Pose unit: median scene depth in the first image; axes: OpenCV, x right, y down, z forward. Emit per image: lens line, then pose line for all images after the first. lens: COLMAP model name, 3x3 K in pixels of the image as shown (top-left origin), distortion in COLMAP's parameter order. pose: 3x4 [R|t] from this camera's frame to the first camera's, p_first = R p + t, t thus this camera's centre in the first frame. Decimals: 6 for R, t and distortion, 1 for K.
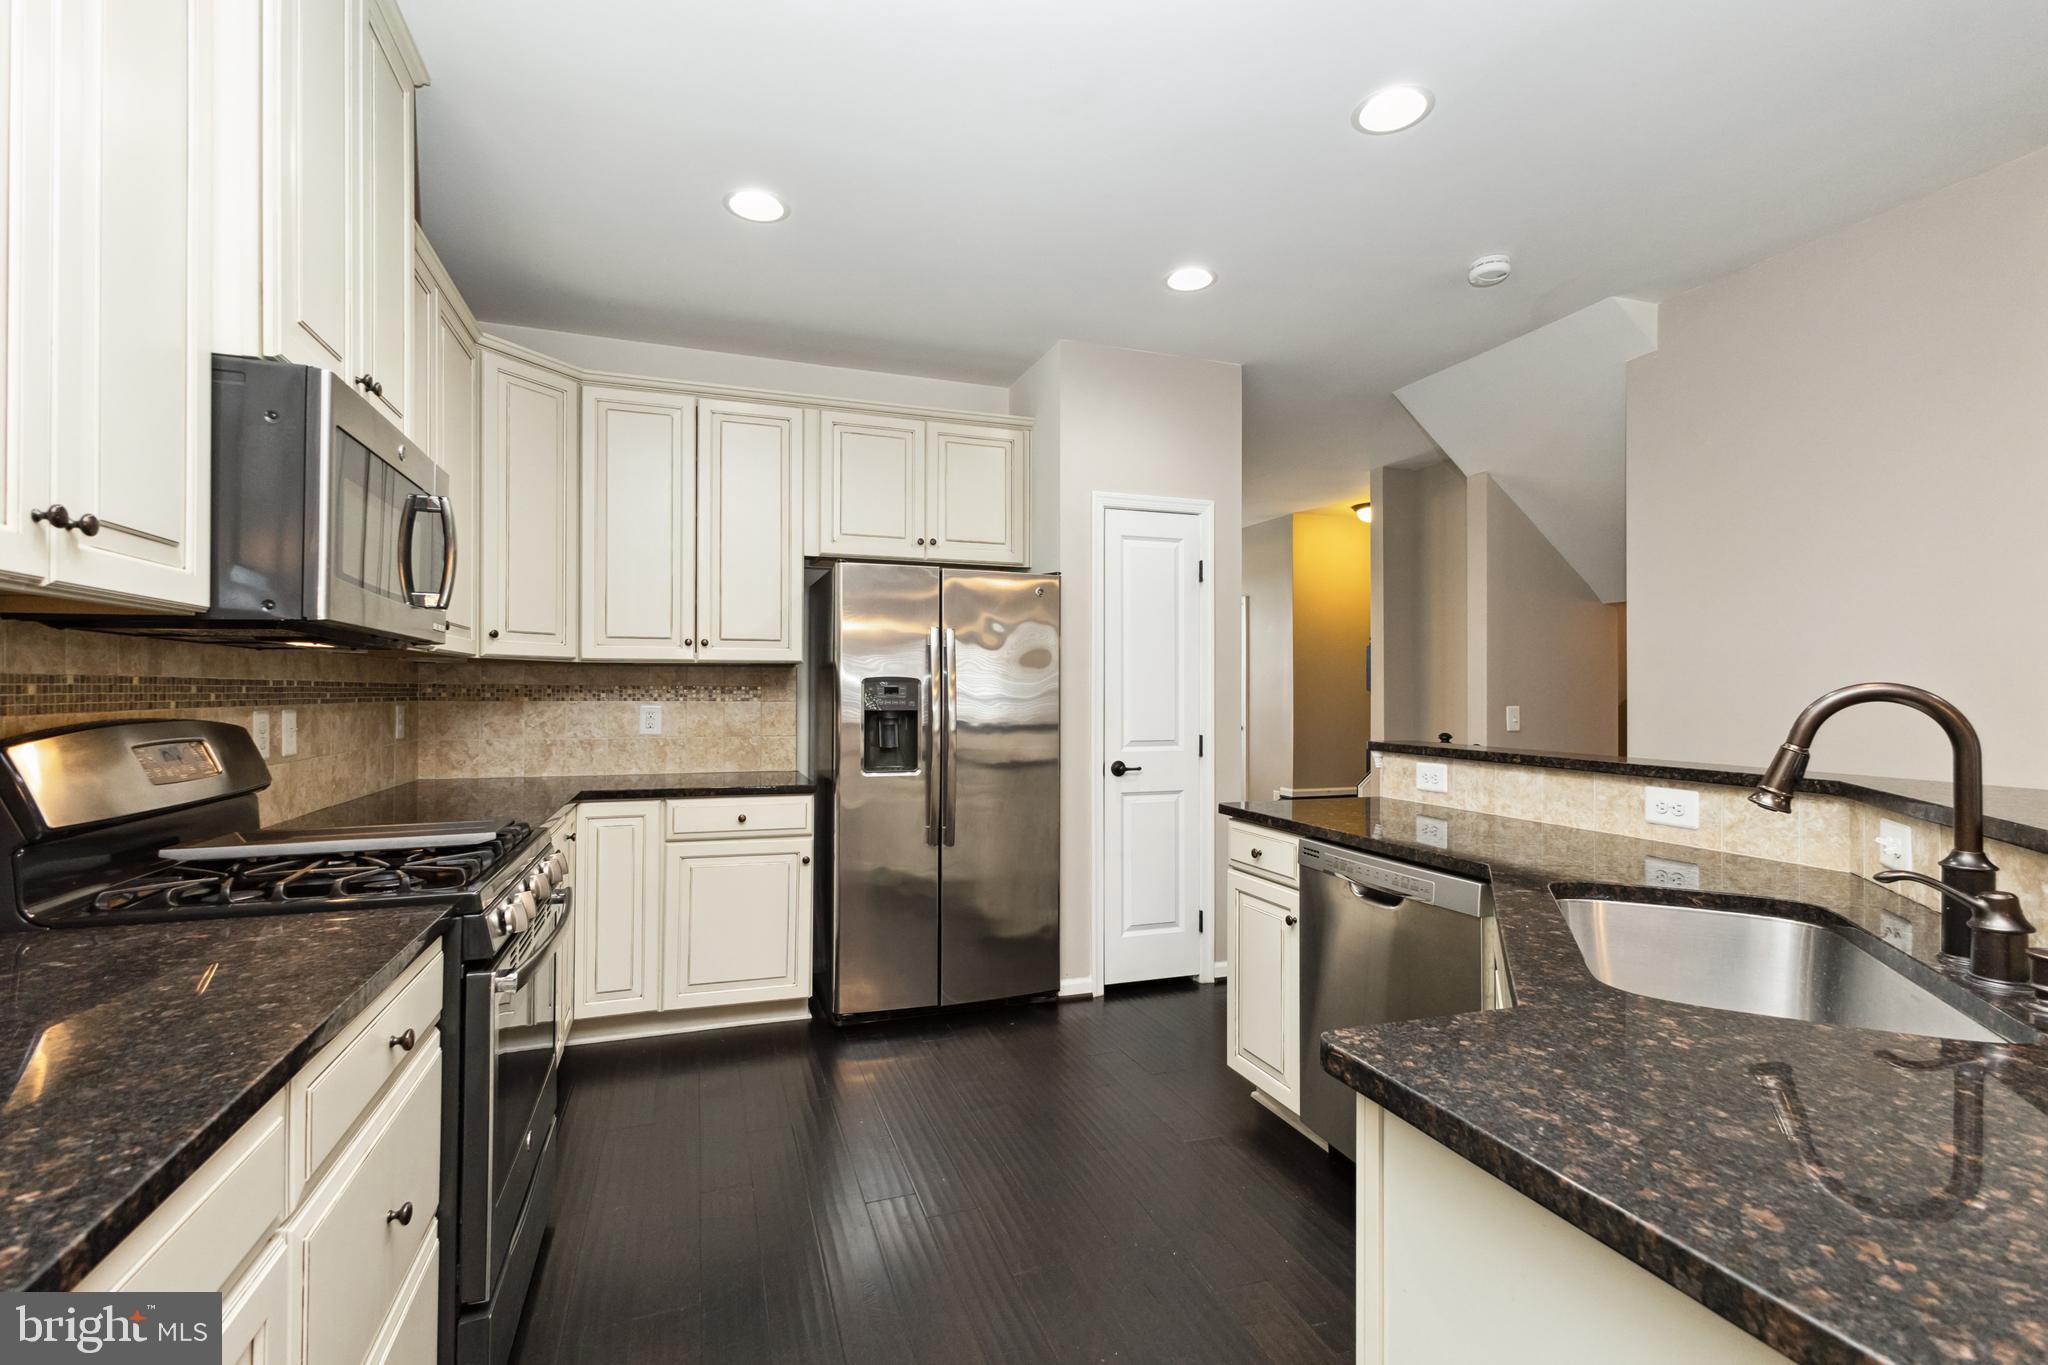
lens RADIAL K [[914.0, 0, 1025.9], [0, 914.0, 683.6], [0, 0, 1]] dist [0.001978, -0.000986]
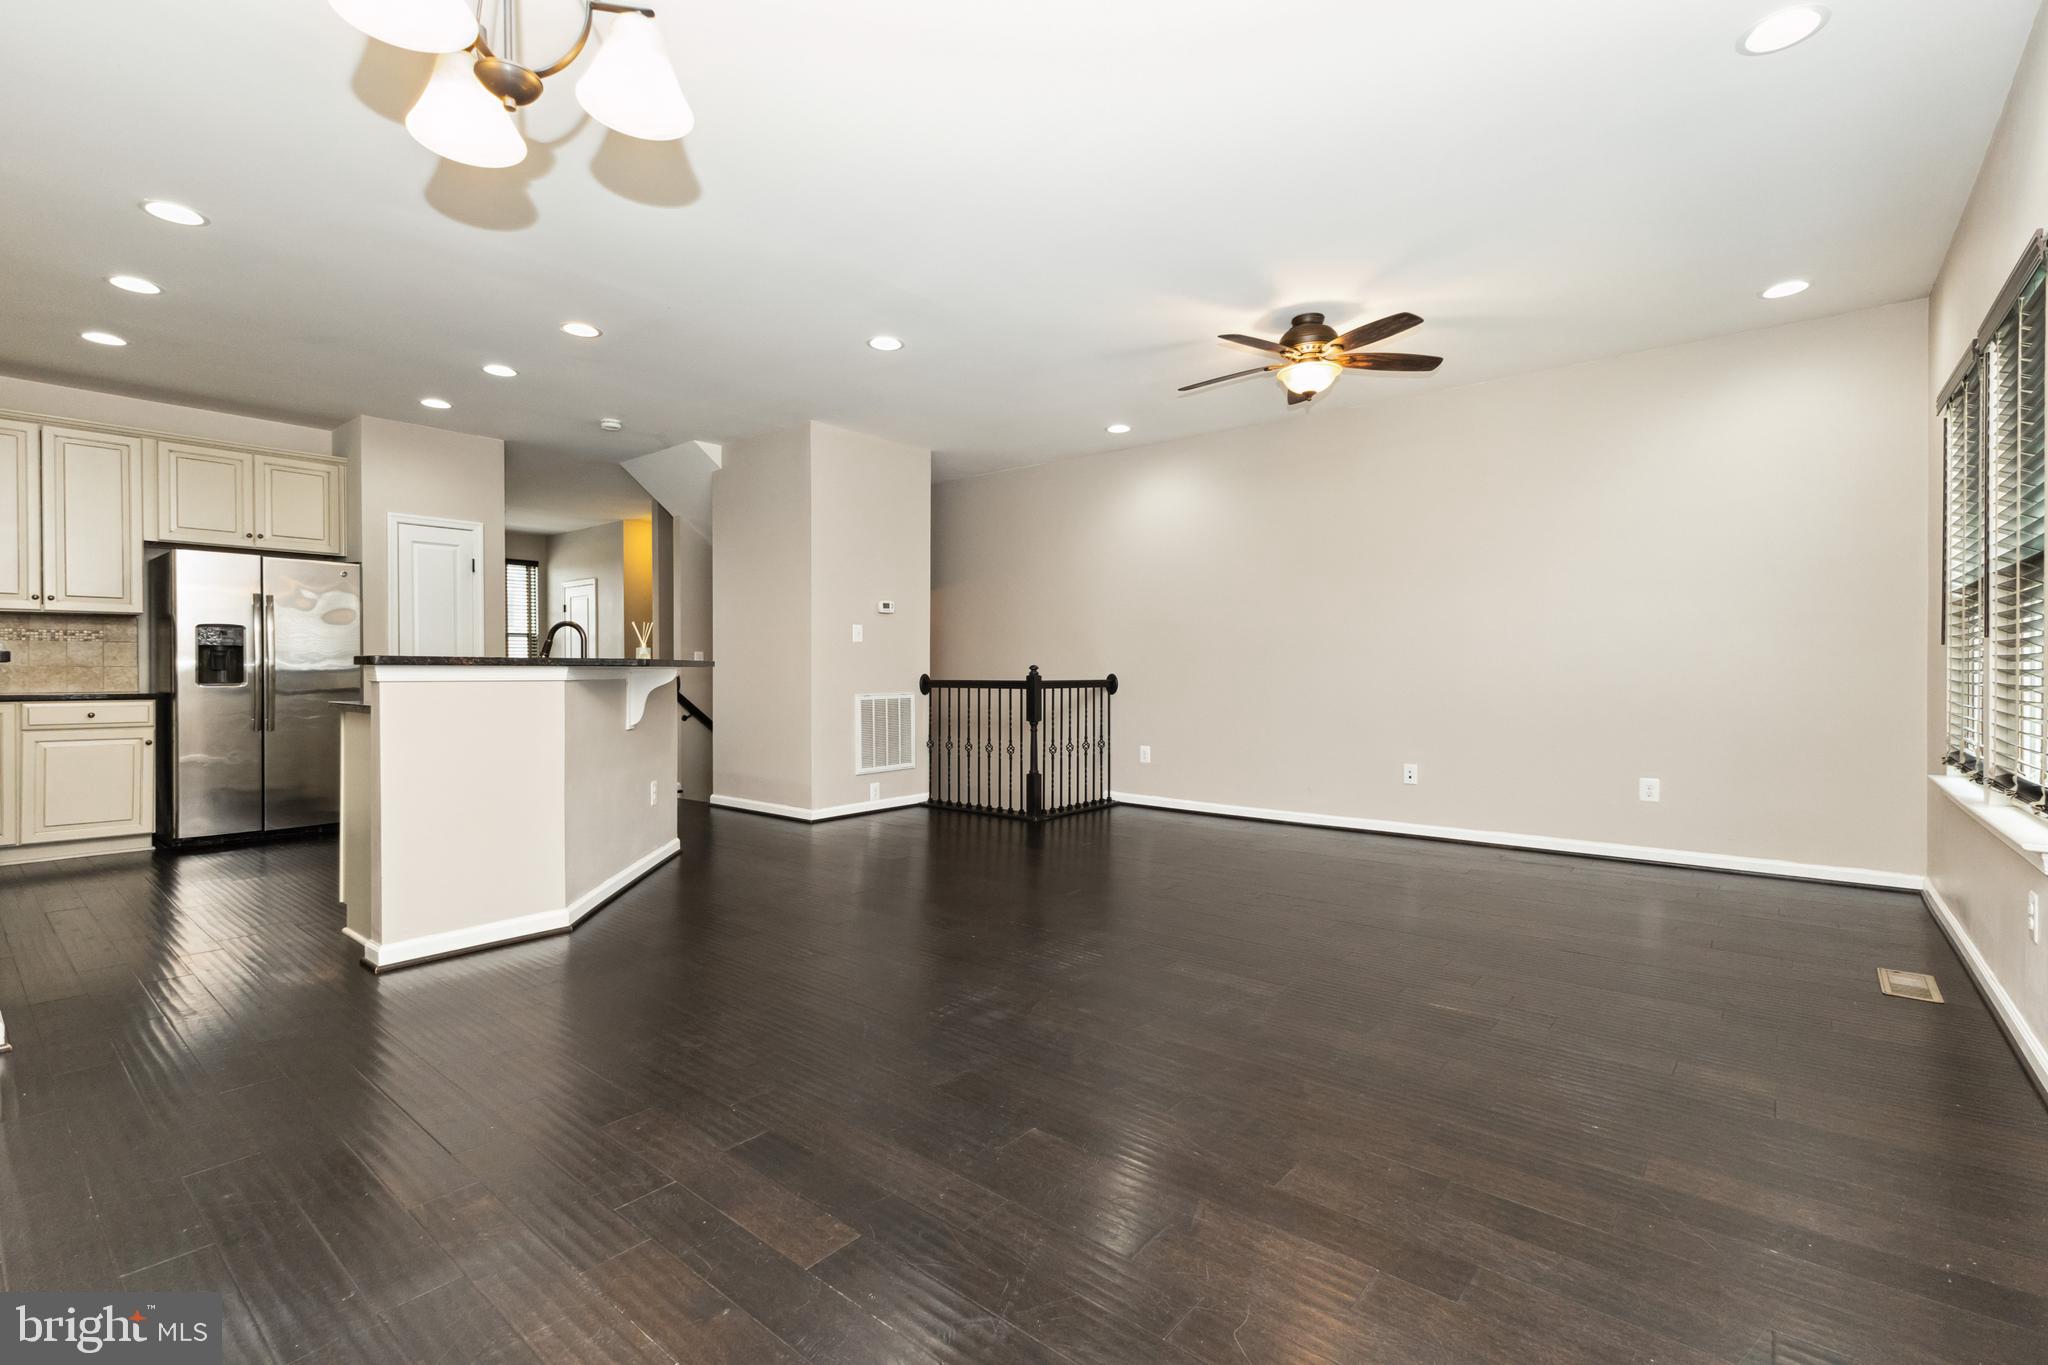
lens RADIAL K [[914.0, 0, 1030.4], [0, 914.0, 675.0], [0, 0, 1]] dist [0.001978, -0.000986]
pose [[0.858166, -0.006818, 0.513327, 0.231157], [0.000453, 0.999921, 0.012525, 0.059231], [-0.513372, -0.010516, 0.858102, -1.027594]]
